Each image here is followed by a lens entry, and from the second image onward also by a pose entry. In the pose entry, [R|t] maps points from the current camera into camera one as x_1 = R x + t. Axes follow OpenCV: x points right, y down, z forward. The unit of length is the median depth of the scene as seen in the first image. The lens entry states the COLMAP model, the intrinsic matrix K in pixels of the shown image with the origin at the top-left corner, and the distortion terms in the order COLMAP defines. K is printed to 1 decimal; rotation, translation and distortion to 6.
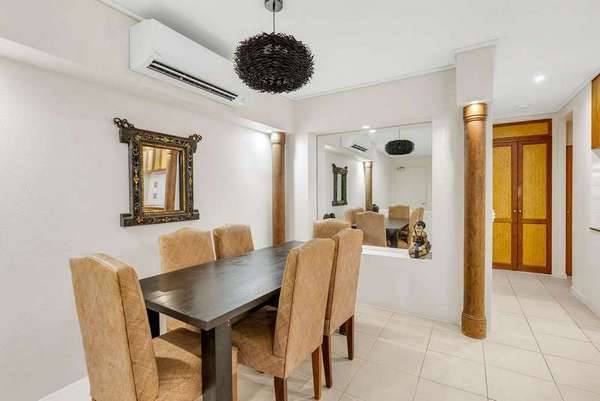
lens RADIAL K [[279.4, 0, 298.7], [0, 279.4, 193.1], [0, 0, 1]] dist [-0.000961, -0.000118]
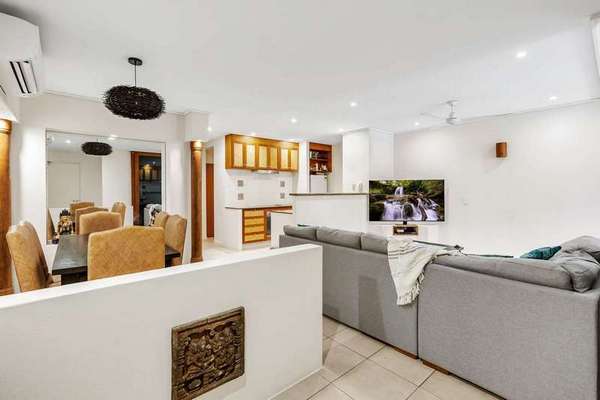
lens RADIAL K [[275.1, 0, 300.0], [0, 275.1, 200.0], [0, 0, 1]] dist [-0.001459, -0.000281]
pose [[0.302869, -0.033236, 0.952453, -0.894305], [-0.000037, 0.999391, 0.034886, 0.005699], [-0.953032, -0.010601, 0.302683, -0.202477]]
